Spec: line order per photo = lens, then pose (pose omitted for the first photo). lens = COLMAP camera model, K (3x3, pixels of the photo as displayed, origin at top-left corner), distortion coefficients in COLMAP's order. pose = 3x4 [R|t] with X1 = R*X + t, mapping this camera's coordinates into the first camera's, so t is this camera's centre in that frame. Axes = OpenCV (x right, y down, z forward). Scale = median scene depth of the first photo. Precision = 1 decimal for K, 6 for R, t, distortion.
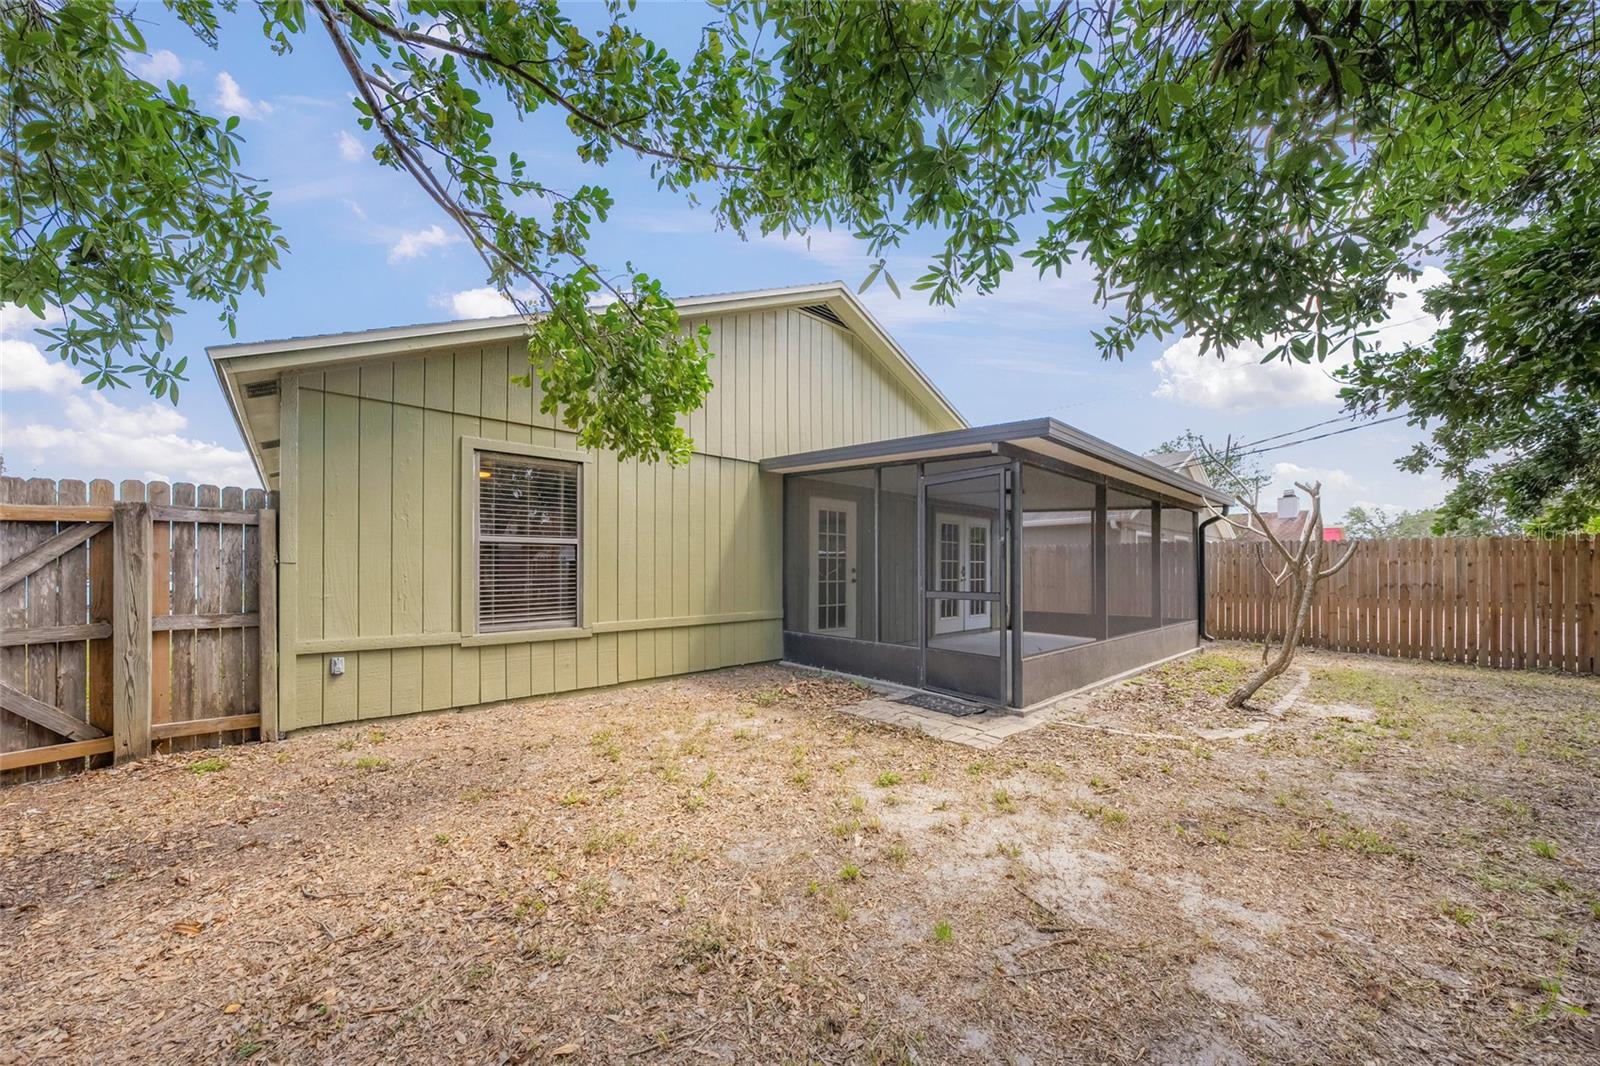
lens RADIAL K [[573.6, 0, 799.5], [0, 573.6, 560.6], [0, 0, 1]] dist [0.000128, 0.000027]
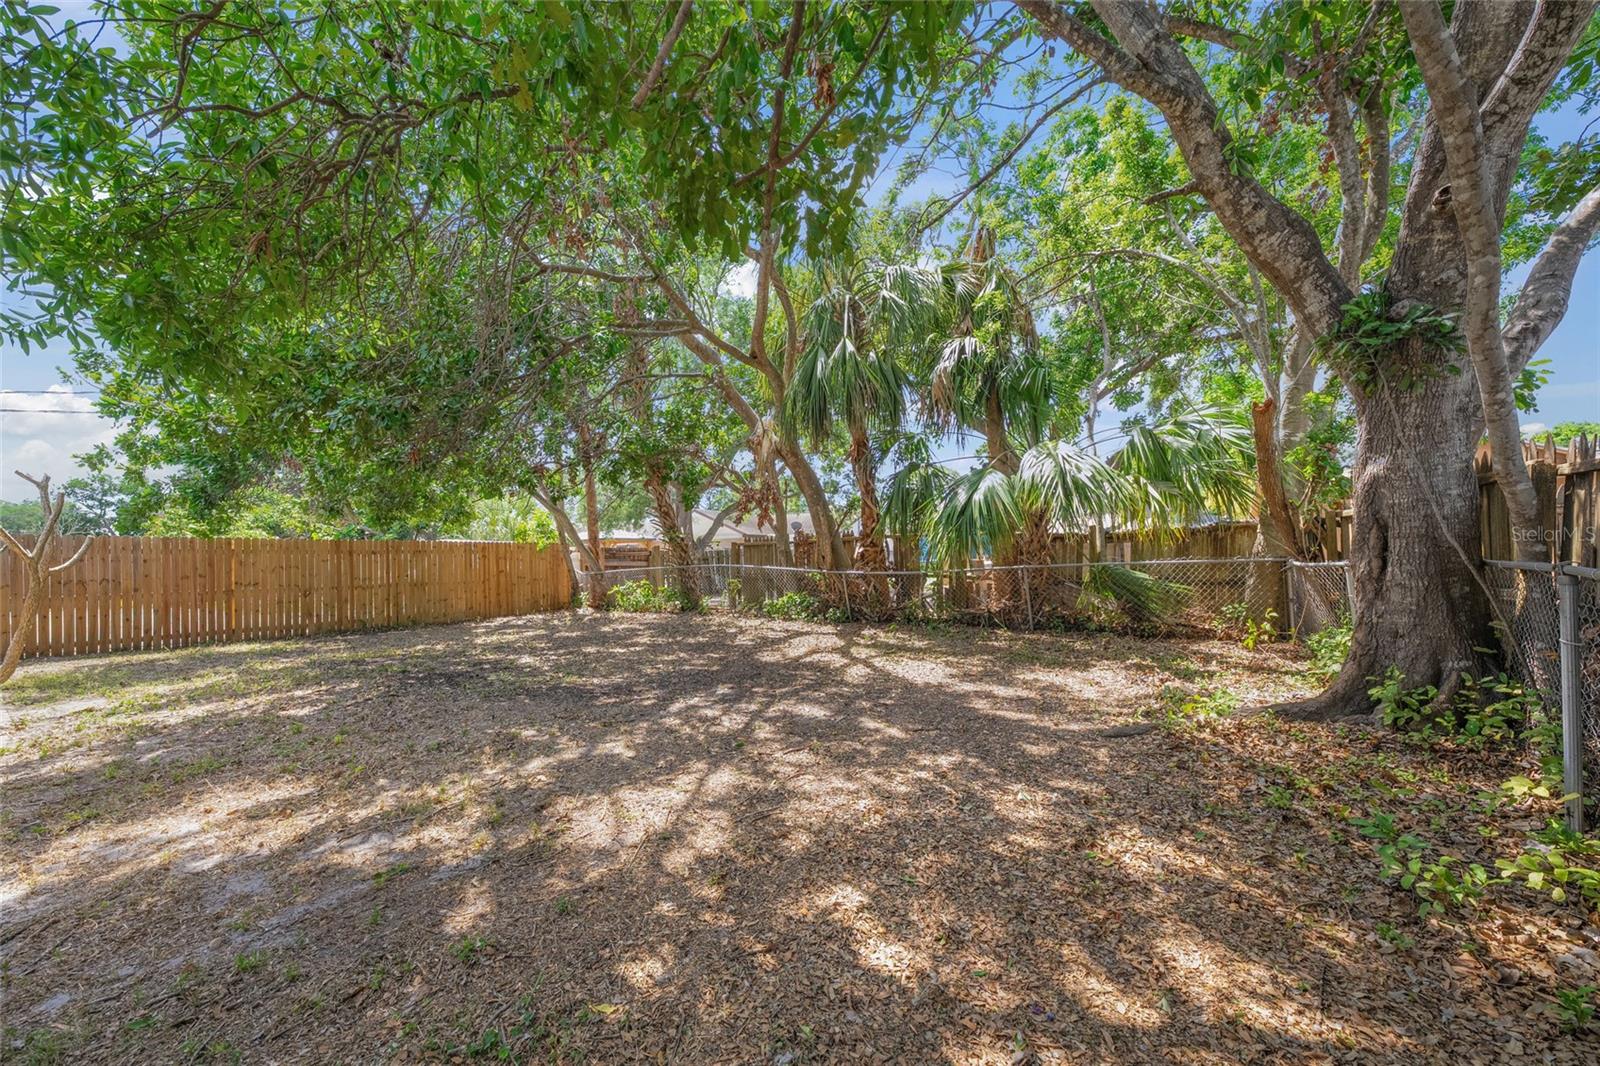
lens RADIAL K [[573.6, 0, 799.5], [0, 573.6, 560.6], [0, 0, 1]] dist [0.000128, 0.000027]
pose [[-0.199587, -0.004173, 0.979871, -0.190791], [-0.000039, 0.999991, 0.004251, 0.001754], [-0.979880, 0.000810, -0.199585, -0.029354]]
